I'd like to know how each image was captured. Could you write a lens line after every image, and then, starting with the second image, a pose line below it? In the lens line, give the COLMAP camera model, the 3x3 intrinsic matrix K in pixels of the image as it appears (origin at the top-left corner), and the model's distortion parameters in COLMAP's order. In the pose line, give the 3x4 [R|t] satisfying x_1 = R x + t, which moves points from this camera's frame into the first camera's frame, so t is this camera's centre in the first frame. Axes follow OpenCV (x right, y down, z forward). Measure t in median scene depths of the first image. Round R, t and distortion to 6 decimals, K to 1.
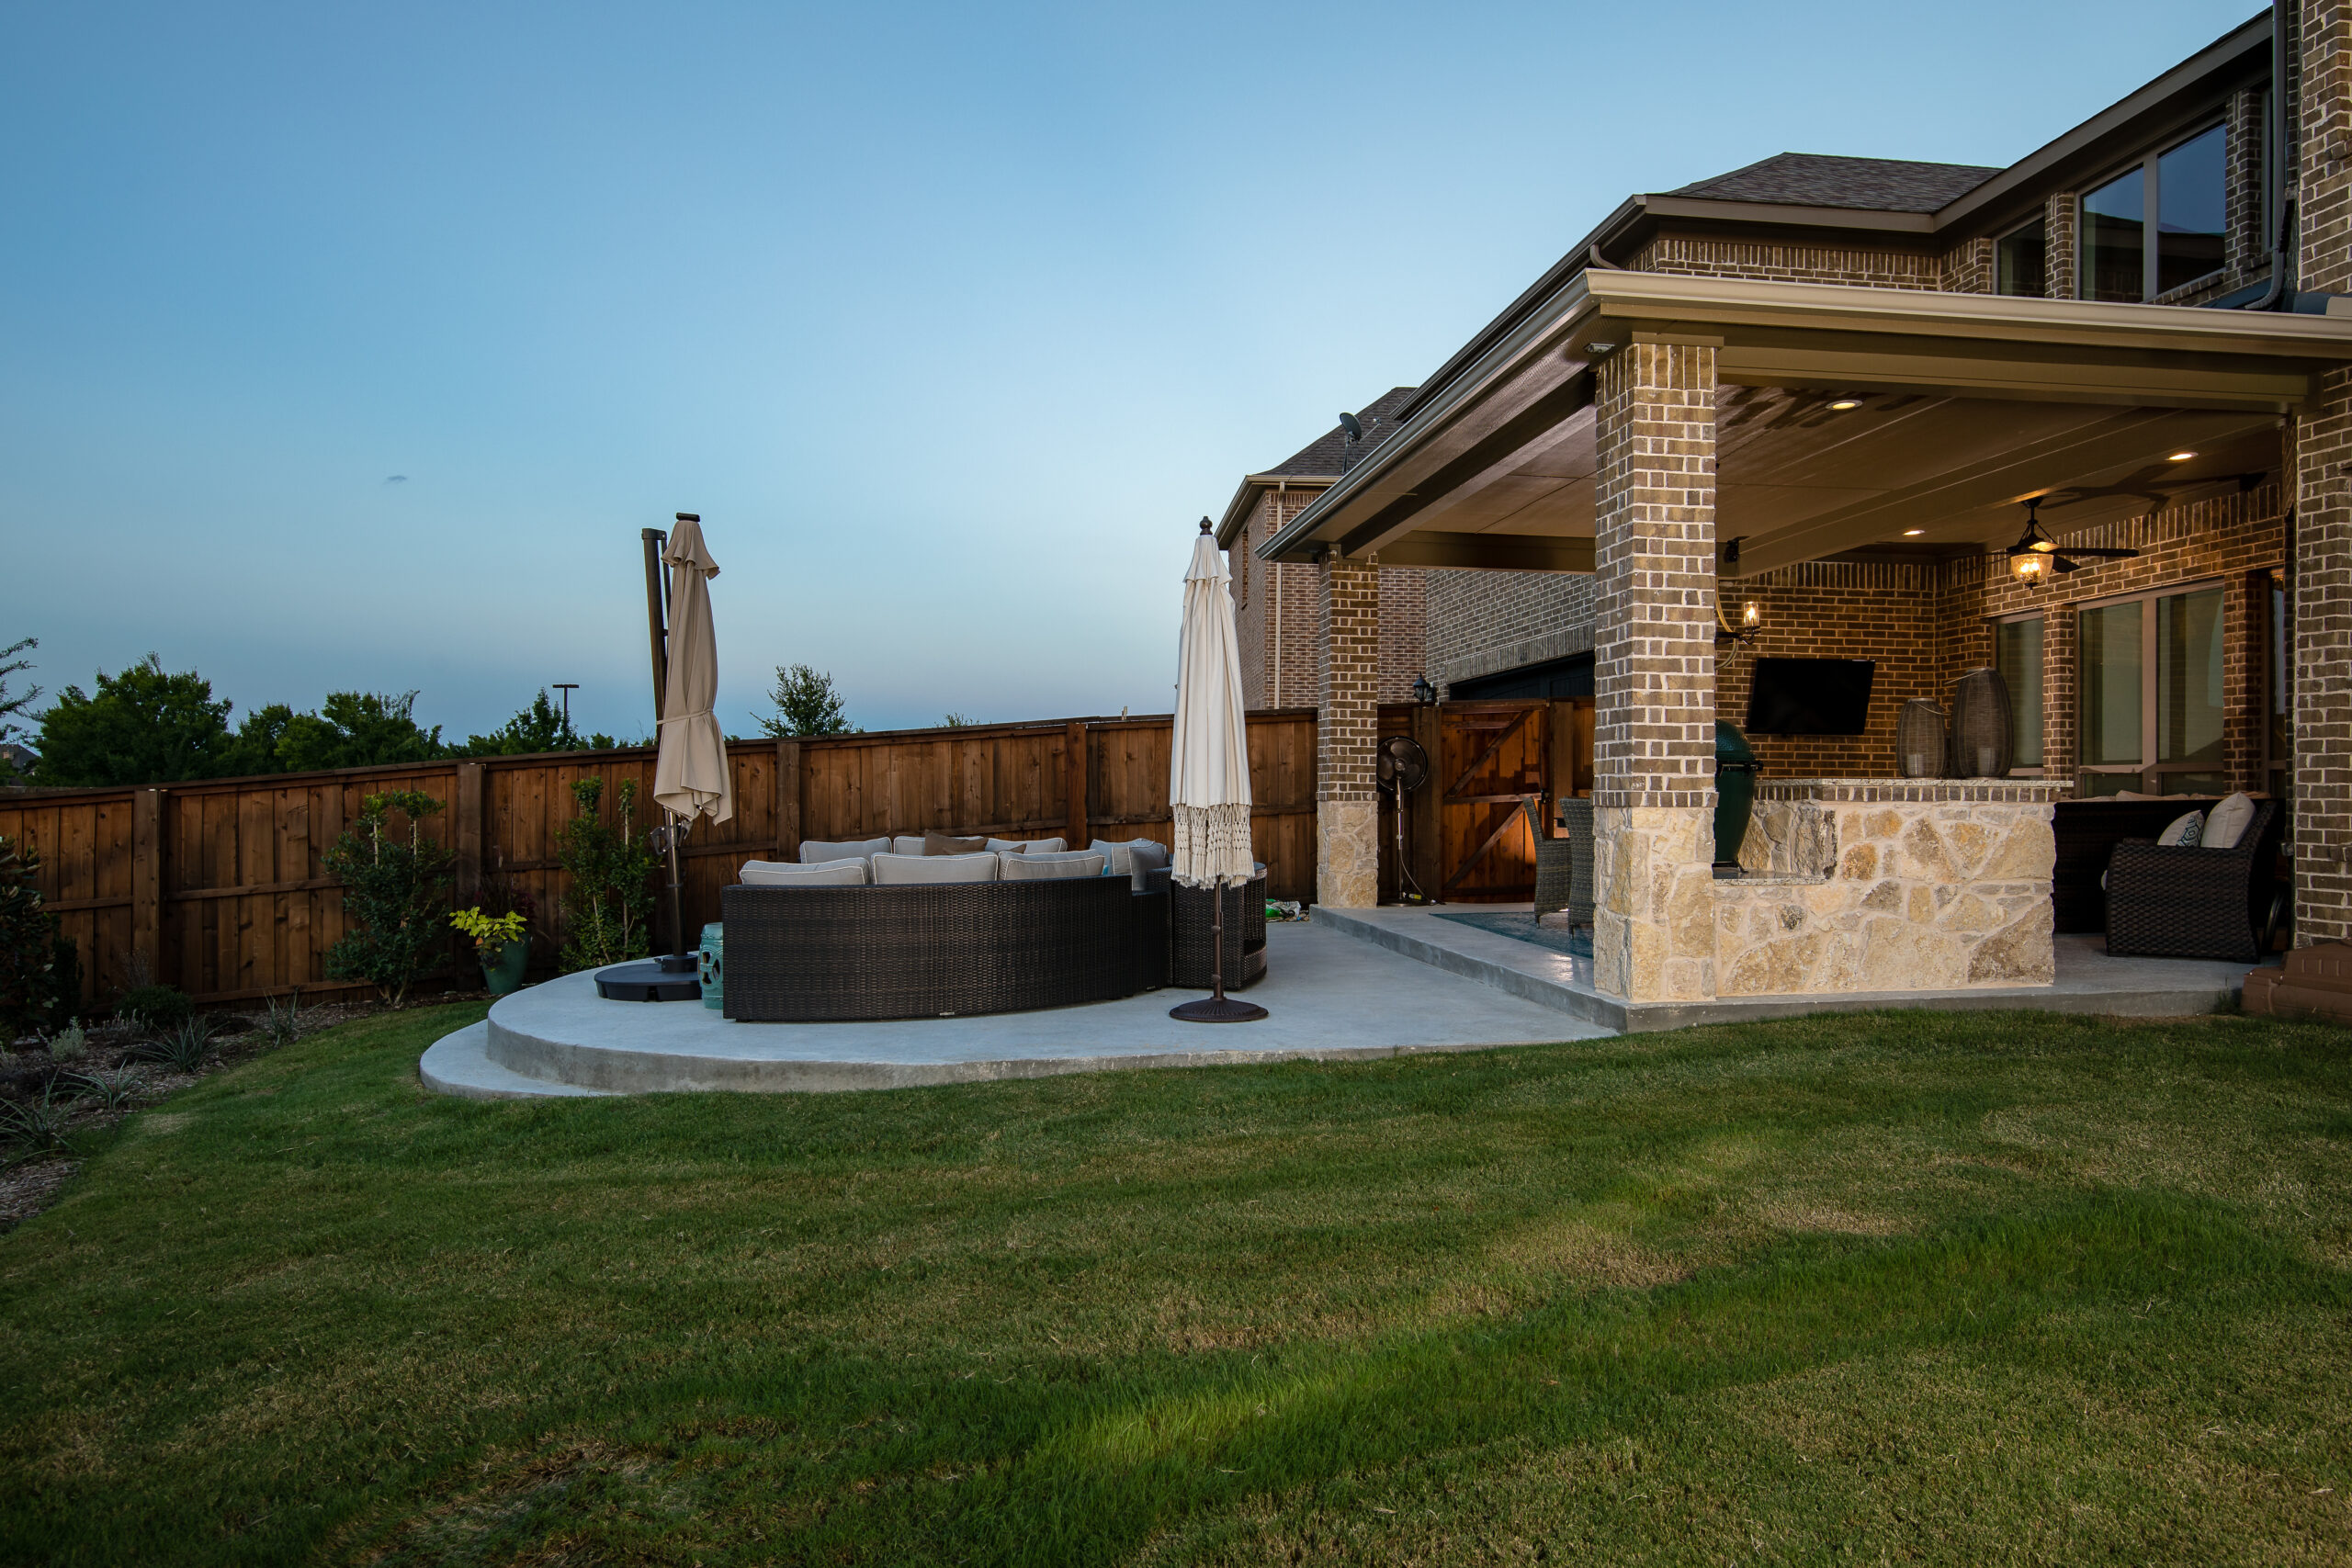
lens RADIAL K [[1393.1, 0, 1176.0], [0, 1393.1, 784.0], [0, 0, 1]] dist [-0.072812, -0.000287]
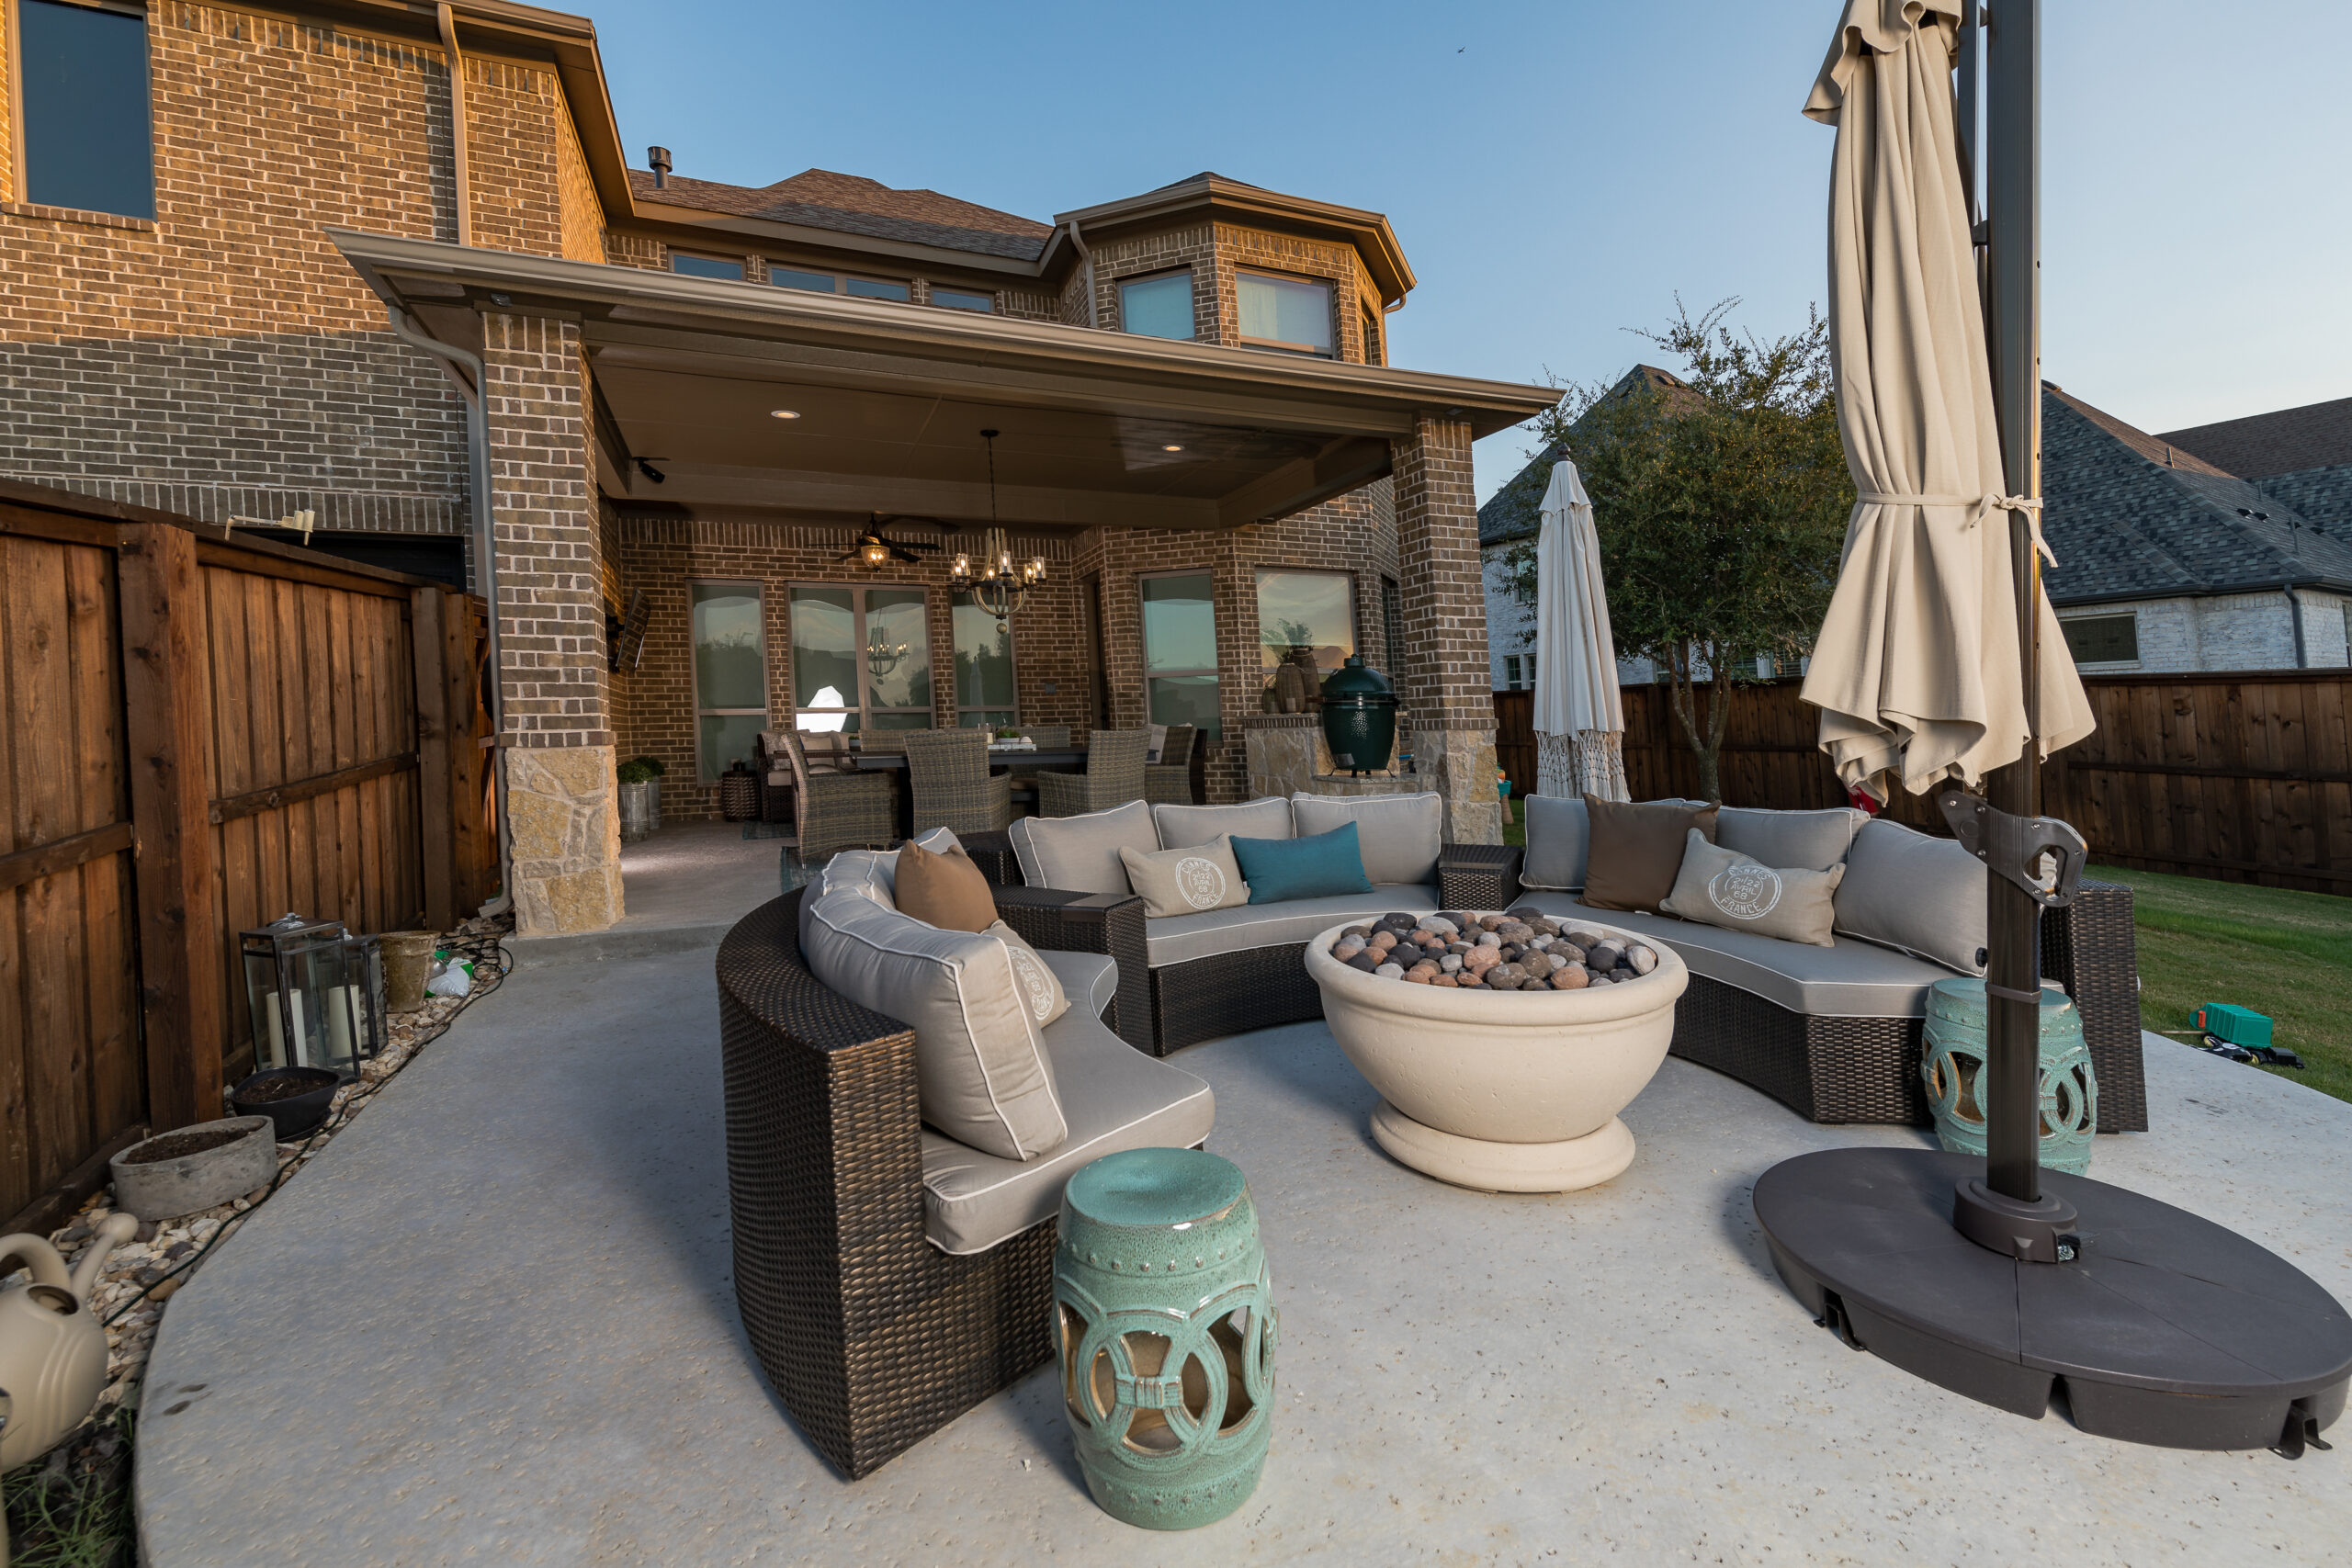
lens RADIAL K [[1014.4, 0, 1218.9], [0, 1014.4, 785.3], [0, 0, 1]] dist [0.000937, 0.000063]
pose [[-0.241072, -0.058880, 0.968720, -0.378781], [0.007511, 0.998015, 0.062530, 0.003189], [-0.970478, 0.022350, -0.240151, 0.828301]]
